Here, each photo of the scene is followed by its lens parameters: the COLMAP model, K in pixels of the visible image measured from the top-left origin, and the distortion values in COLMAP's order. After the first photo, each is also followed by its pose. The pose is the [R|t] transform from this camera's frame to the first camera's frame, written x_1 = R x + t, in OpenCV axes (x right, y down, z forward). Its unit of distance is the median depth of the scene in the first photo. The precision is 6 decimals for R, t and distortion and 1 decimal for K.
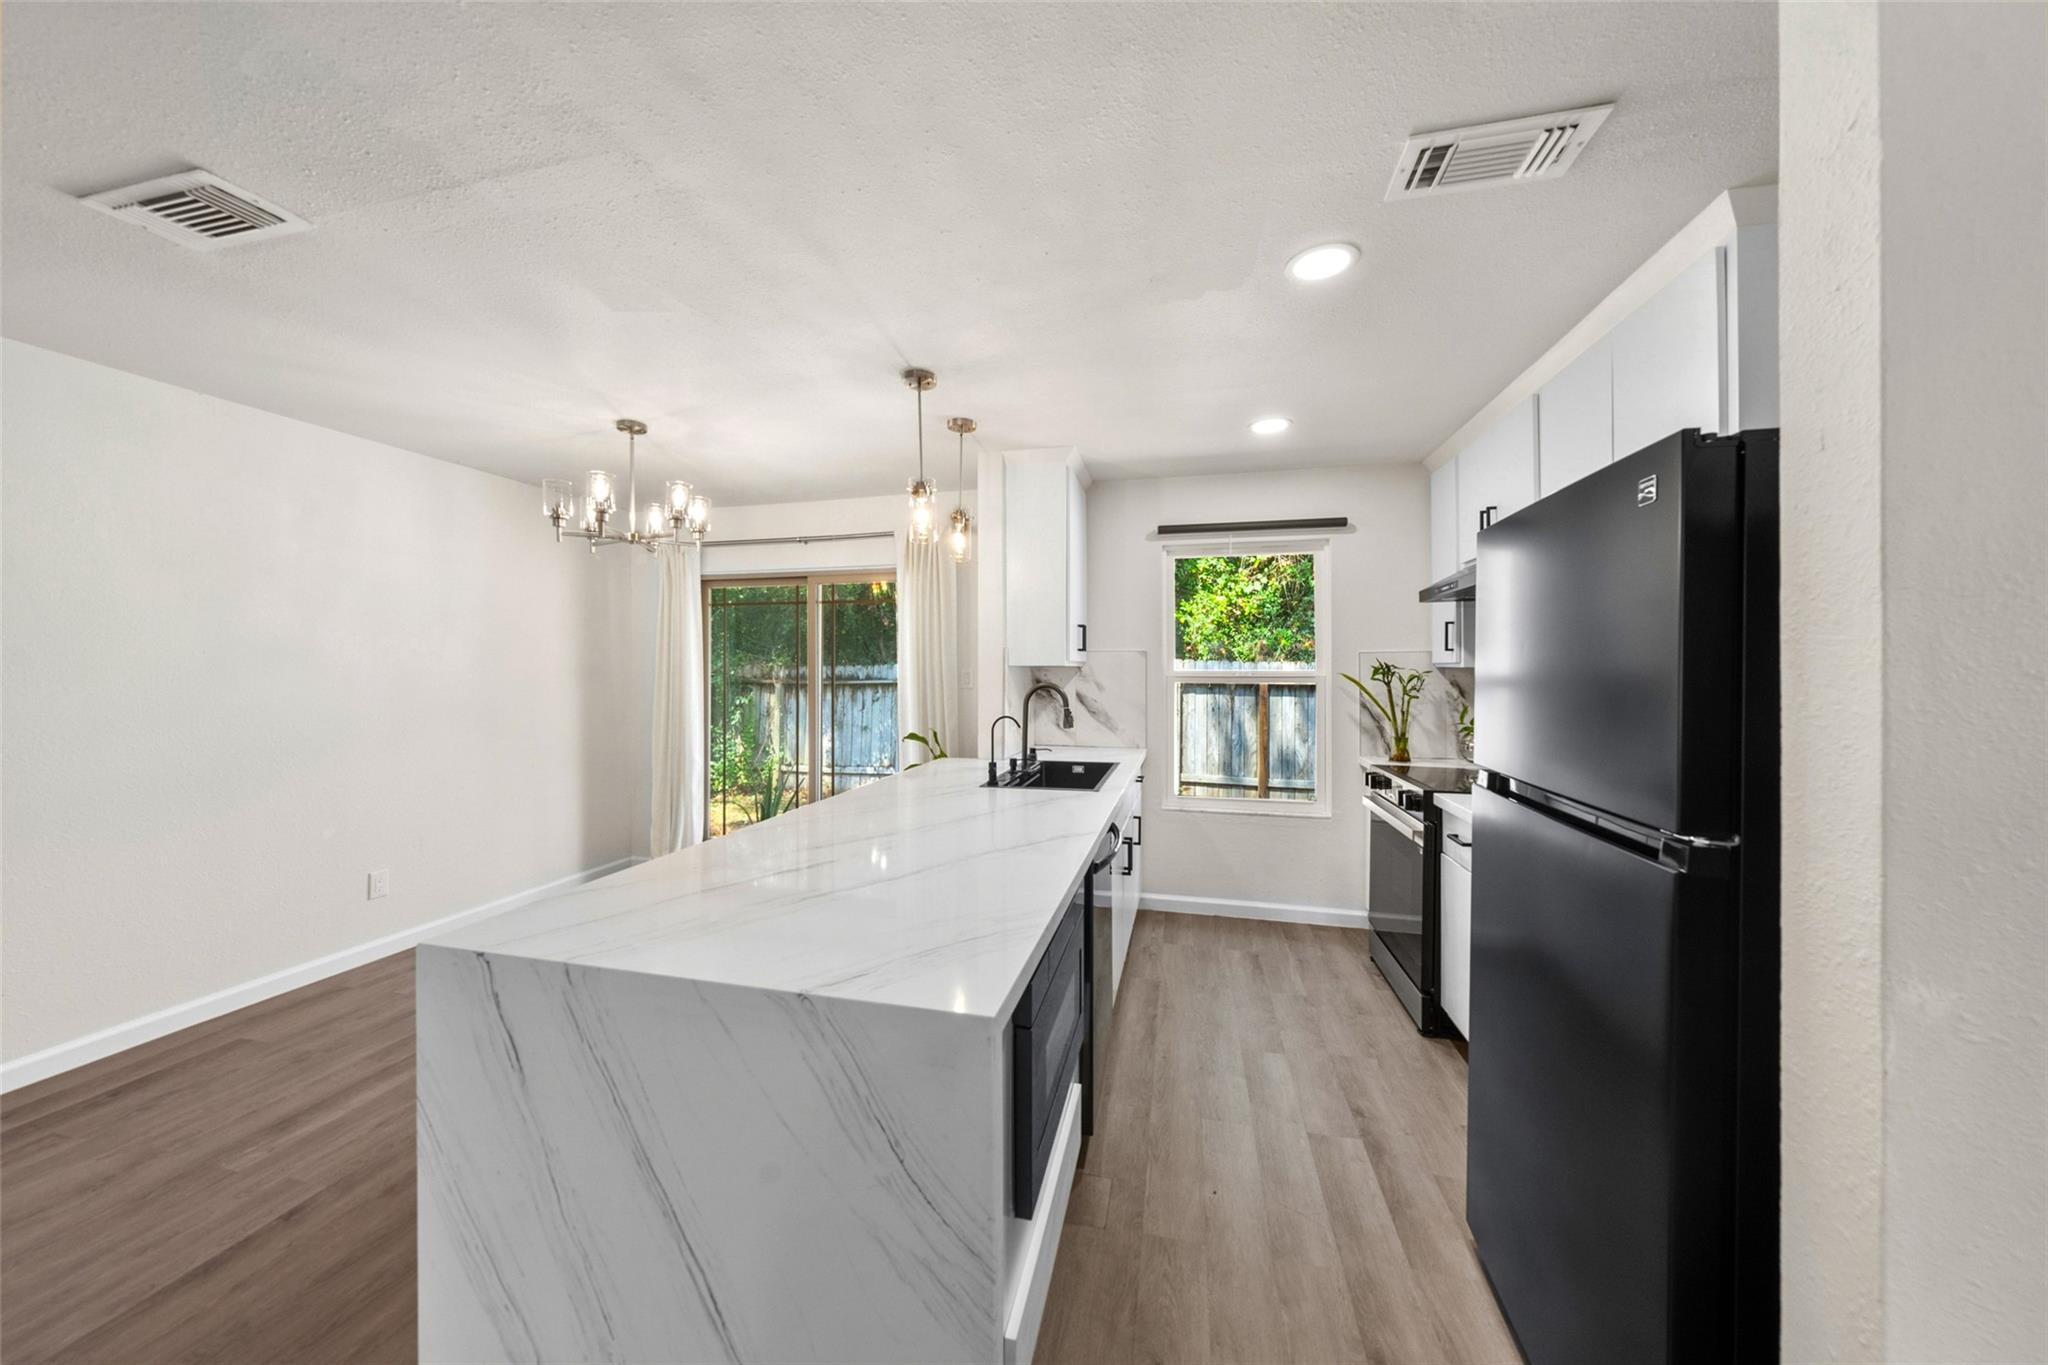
lens RADIAL K [[704.7, 0, 1015.9], [0, 704.7, 671.7], [0, 0, 1]] dist [-0.003554, 0.000918]
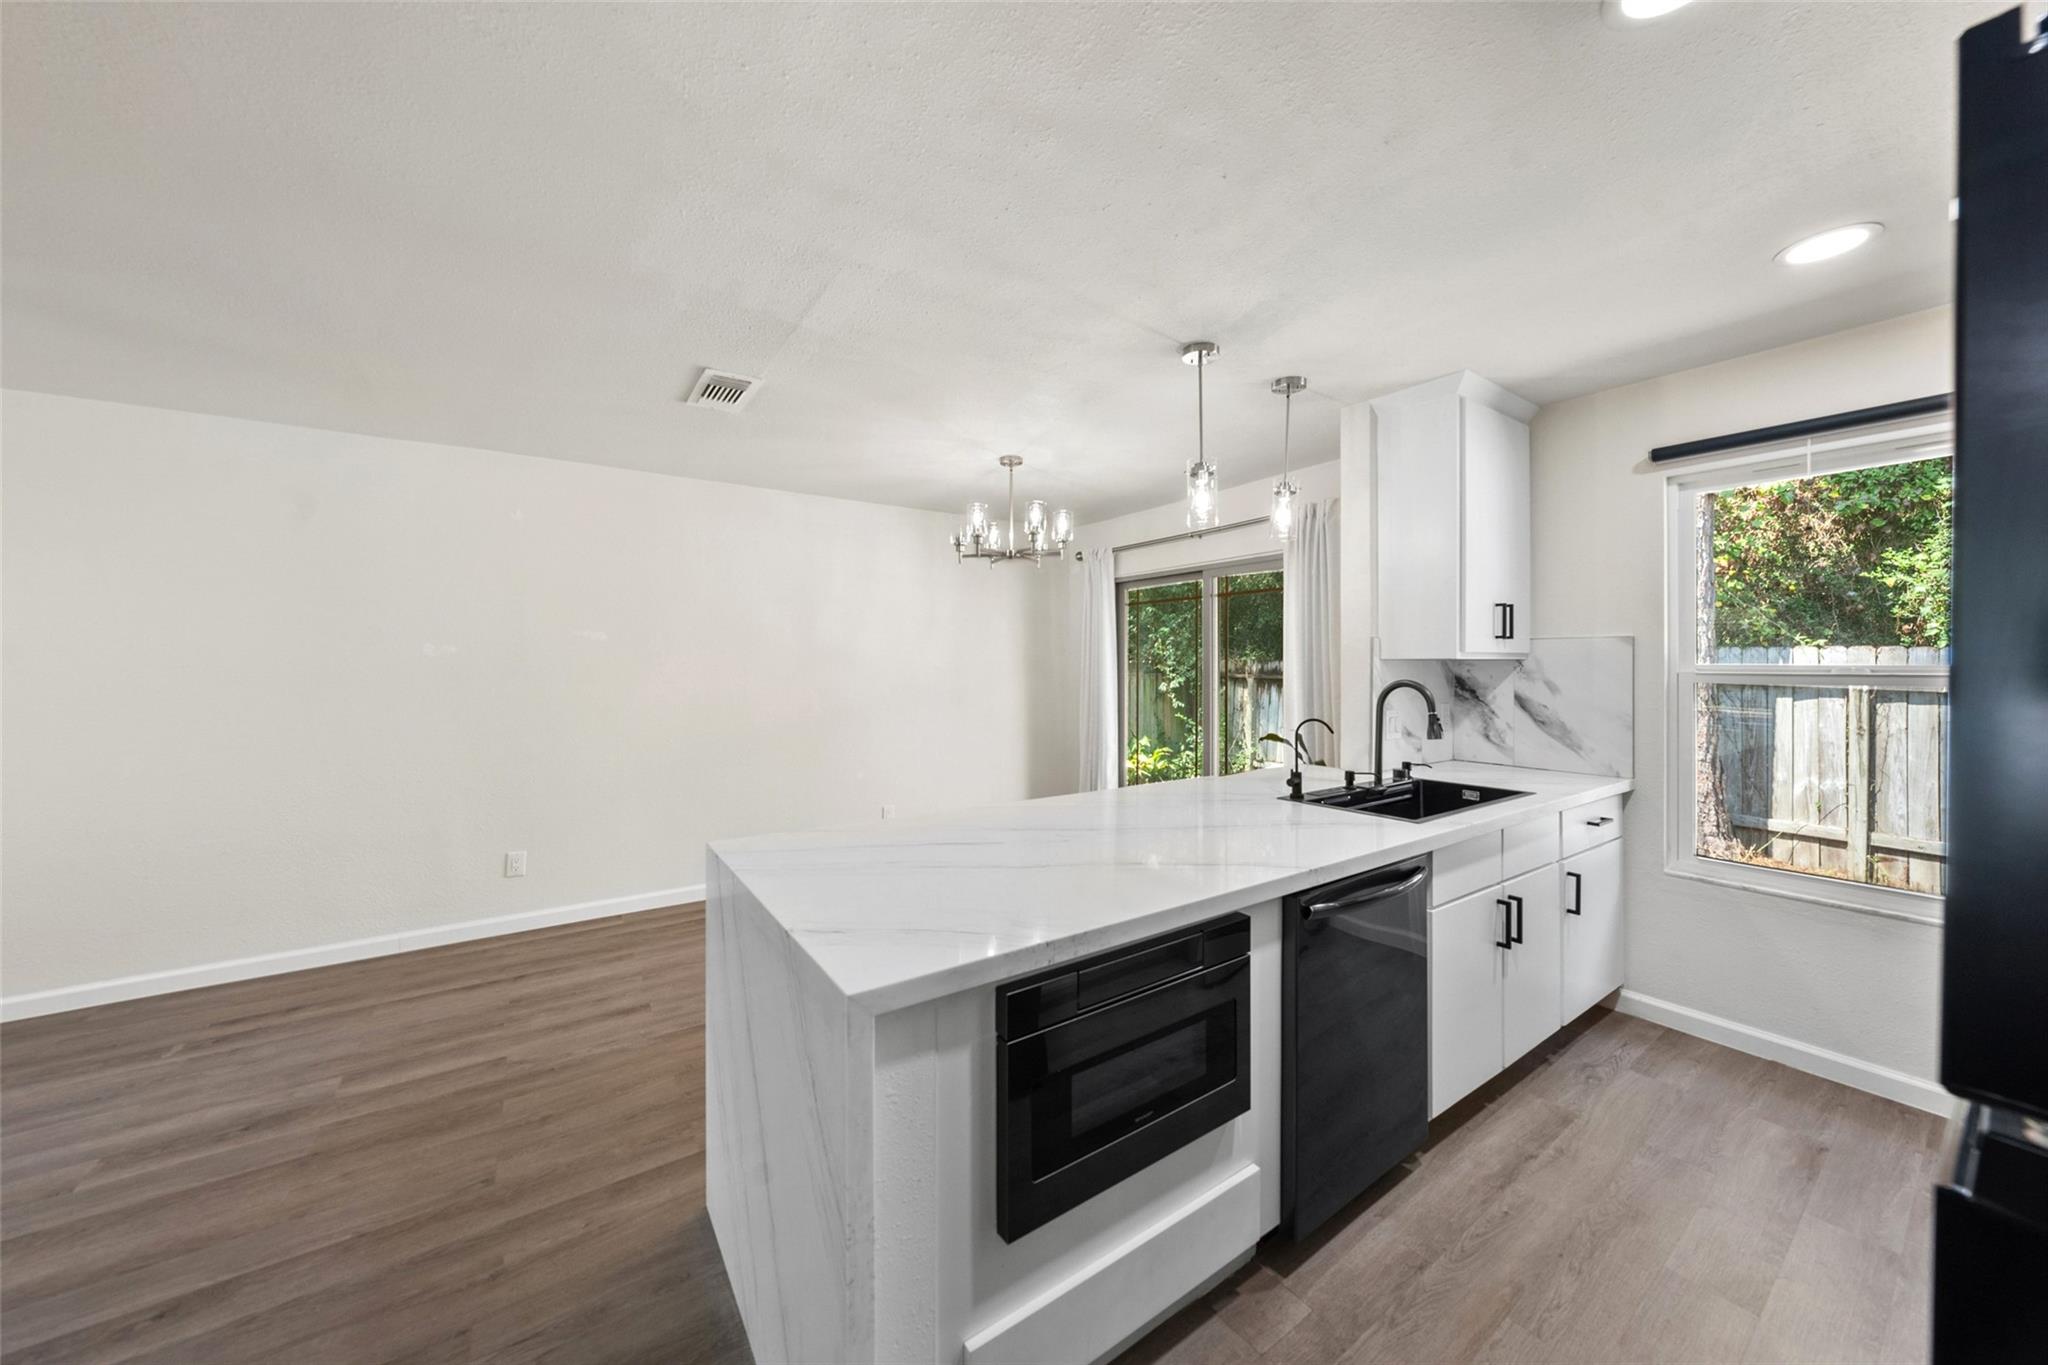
lens RADIAL K [[704.7, 0, 1012.3], [0, 704.7, 667.4], [0, 0, 1]] dist [-0.003554, 0.000918]
pose [[0.740902, 0.001554, -0.671612, 0.212261], [-0.000546, 0.999998, 0.001712, -0.000097], [0.671613, -0.000902, 0.740901, 0.098189]]
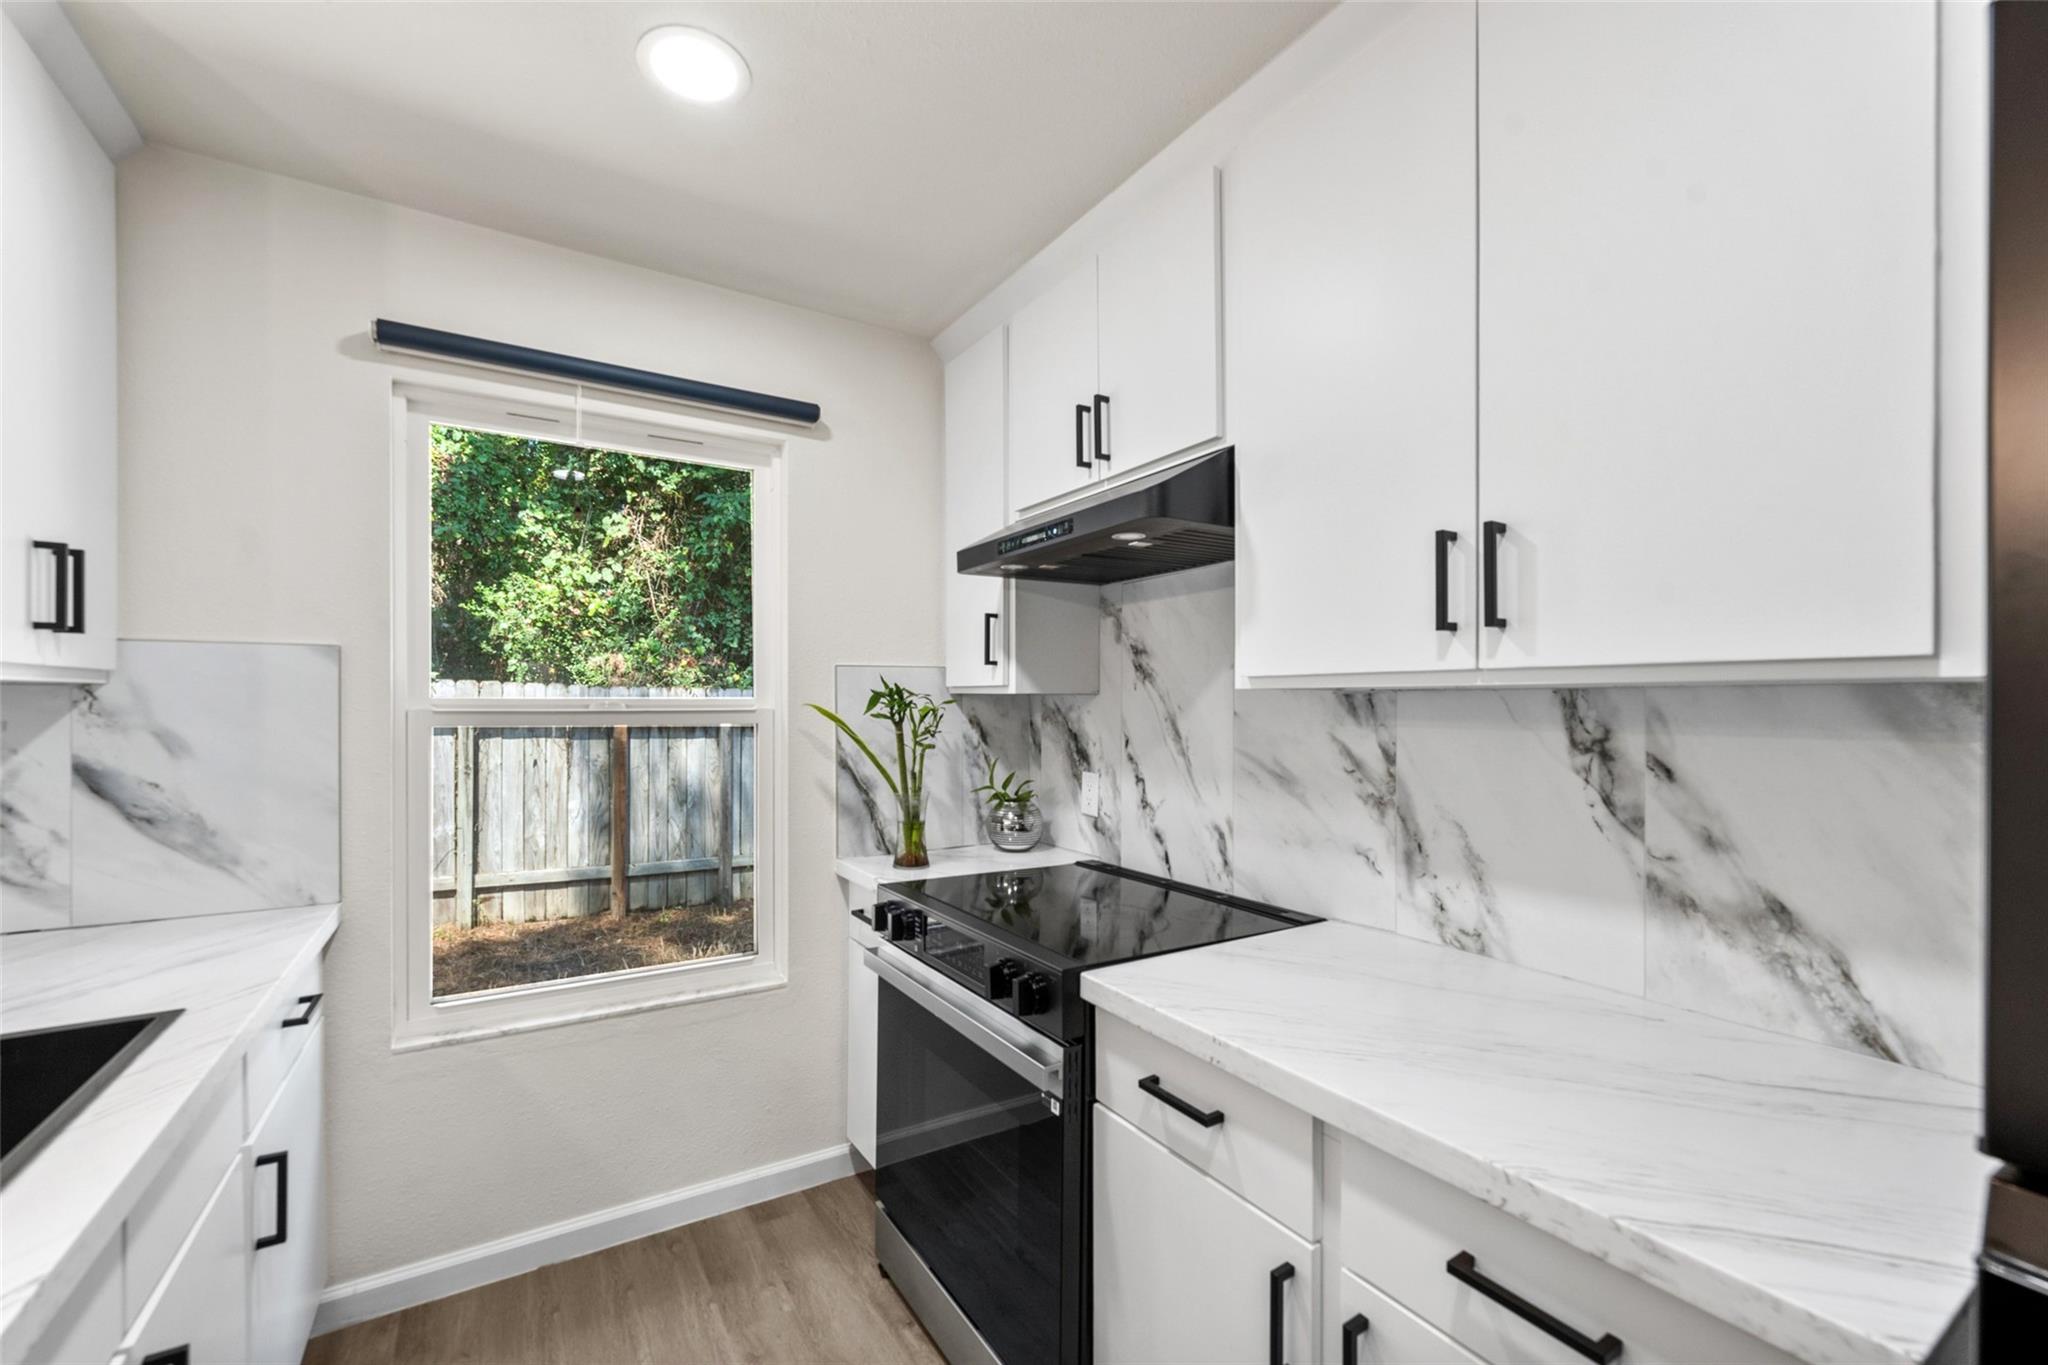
lens RADIAL K [[828.8, 0, 998.1], [0, 828.8, 703.4], [0, 0, 1]] dist [-0.000540, -0.000251]
pose [[0.709266, -0.000308, 0.704941, 0.131686], [-0.000625, 0.999999, 0.001065, 0.001105], [-0.704940, -0.001196, 0.709265, 0.469536]]
